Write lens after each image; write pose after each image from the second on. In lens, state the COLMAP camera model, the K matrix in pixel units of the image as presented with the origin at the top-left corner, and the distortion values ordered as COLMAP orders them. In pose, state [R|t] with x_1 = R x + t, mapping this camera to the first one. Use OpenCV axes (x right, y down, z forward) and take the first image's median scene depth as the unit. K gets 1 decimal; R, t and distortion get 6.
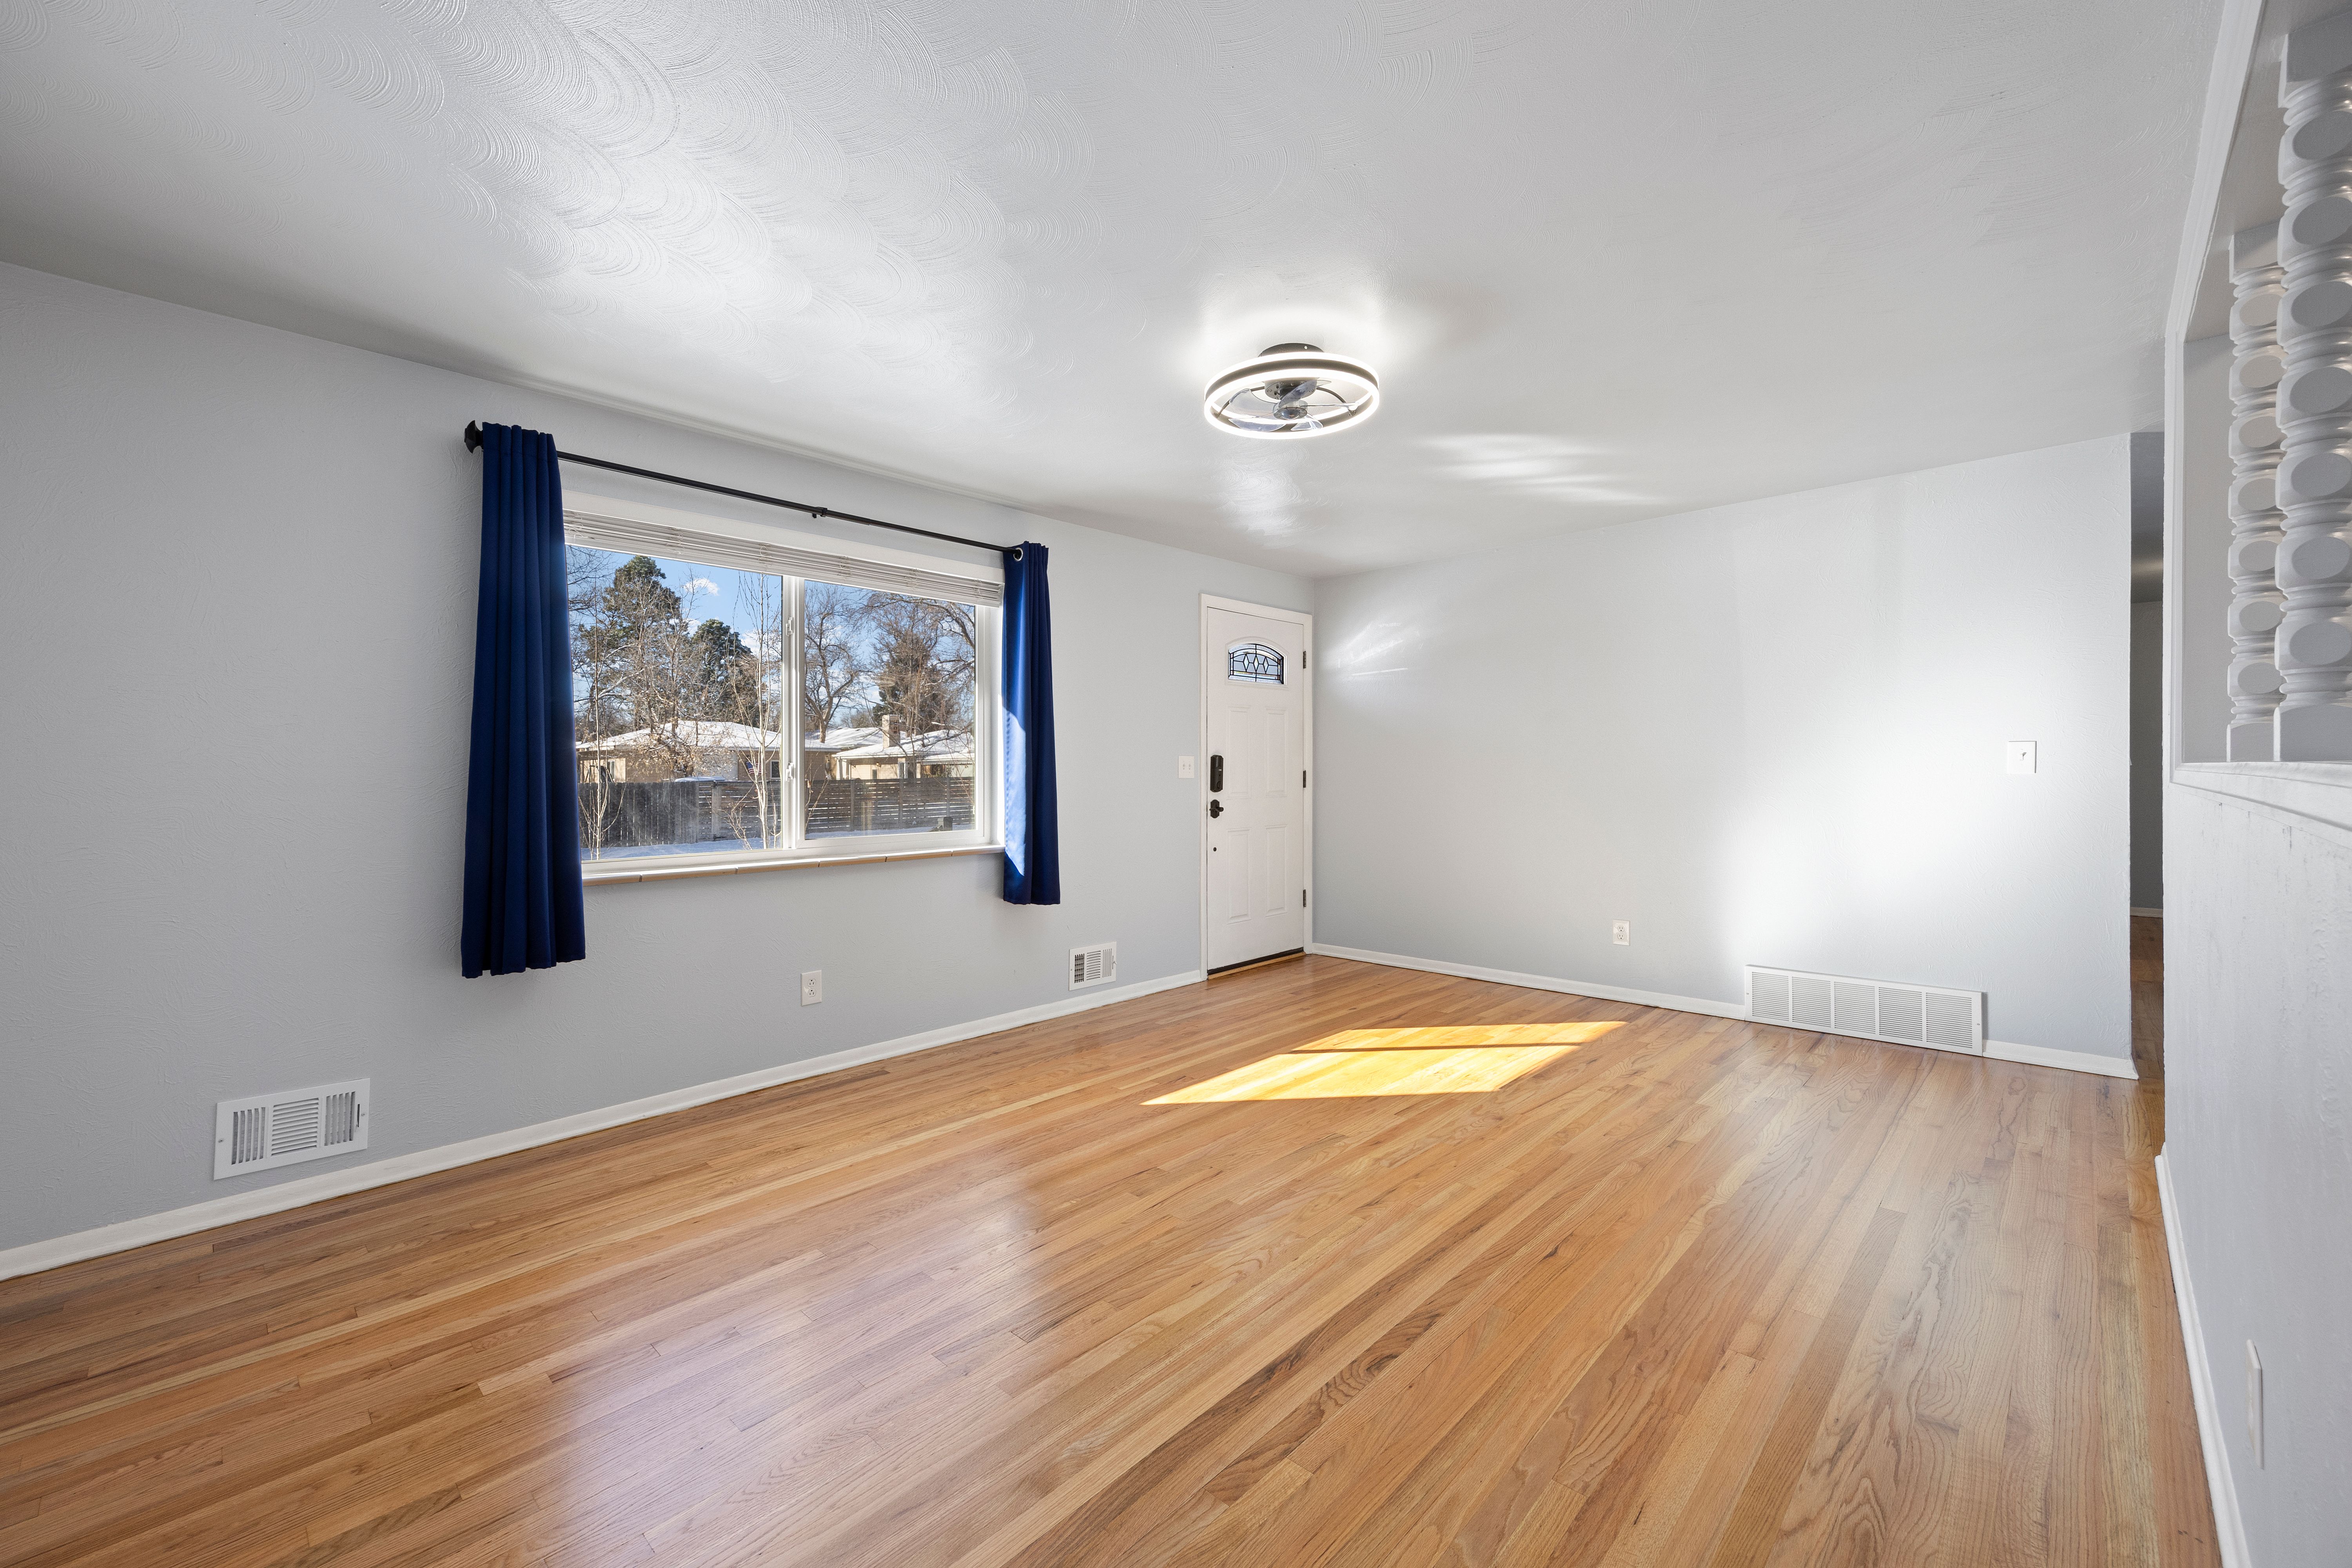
lens RADIAL K [[934.9, 0, 1176.0], [0, 934.9, 784.0], [0, 0, 1]] dist [0.016346, 0.000017]
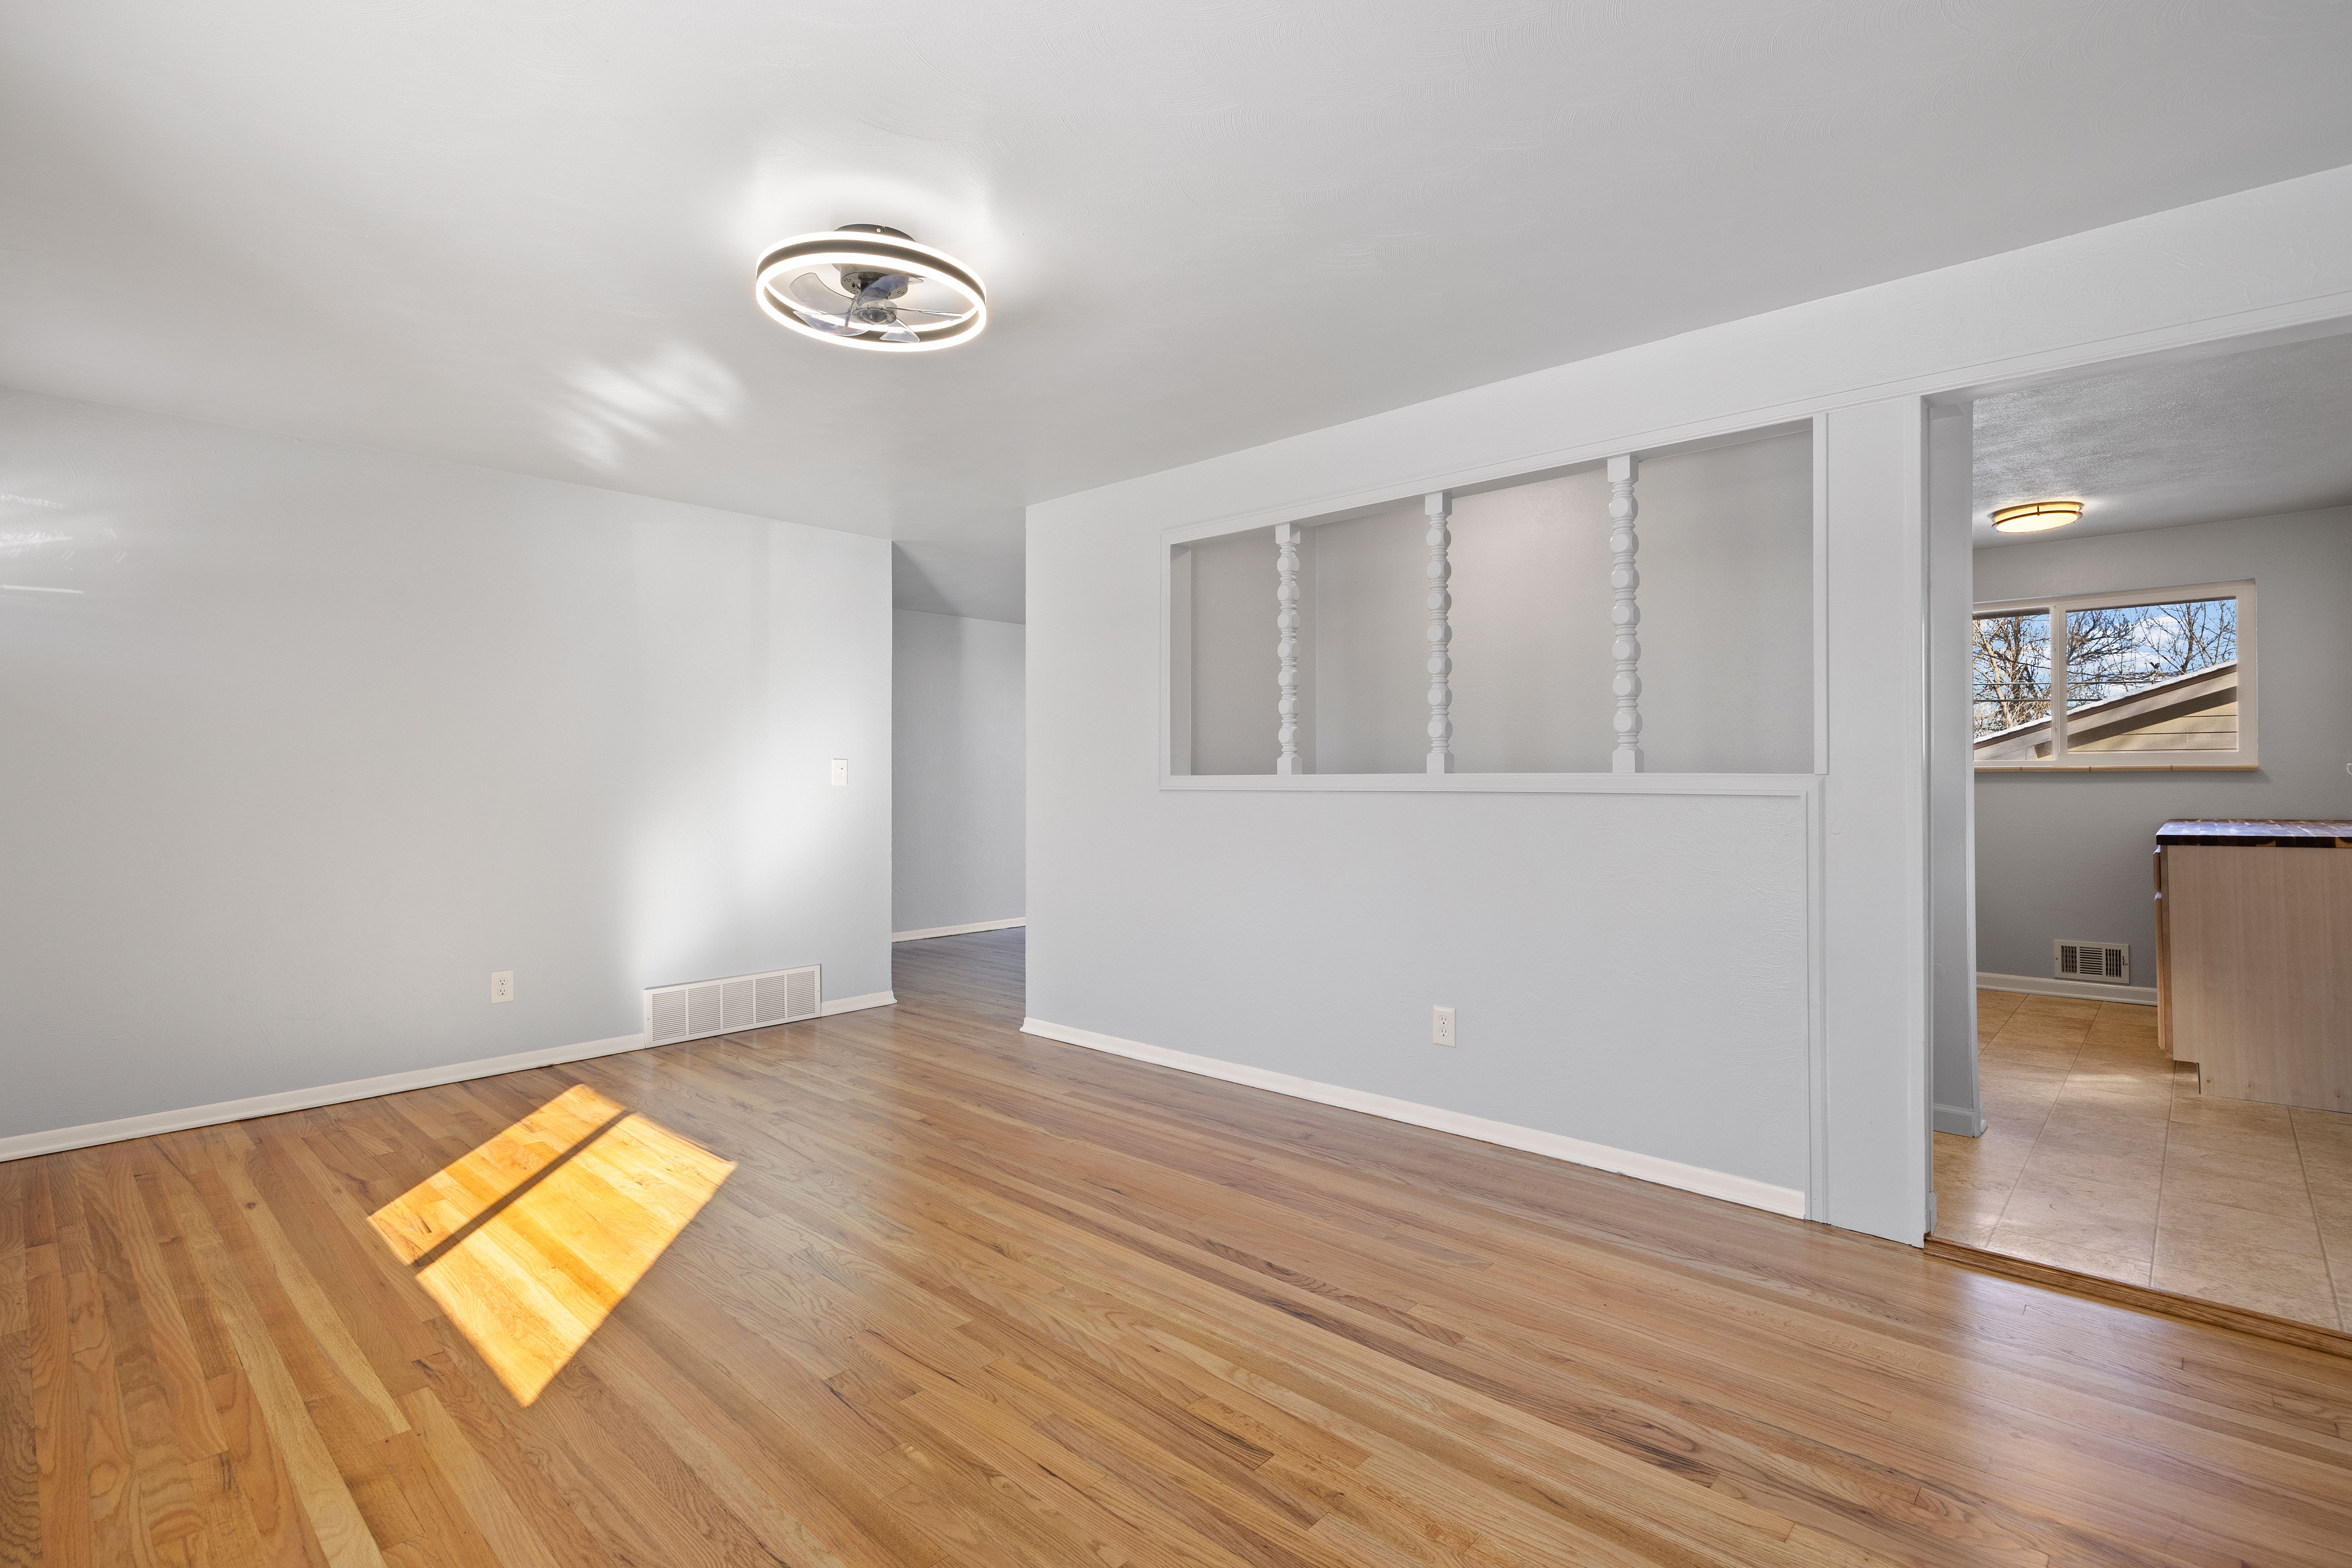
lens RADIAL K [[1113.0, 0, 1176.0], [0, 1113.0, 784.0], [0, 0, 1]] dist [-0.003530, -0.001022]
pose [[-0.009349, 0.004724, 0.999945, -0.686292], [0.018343, 0.999821, -0.004552, 0.004795], [-0.999788, 0.018300, -0.009434, 0.656044]]
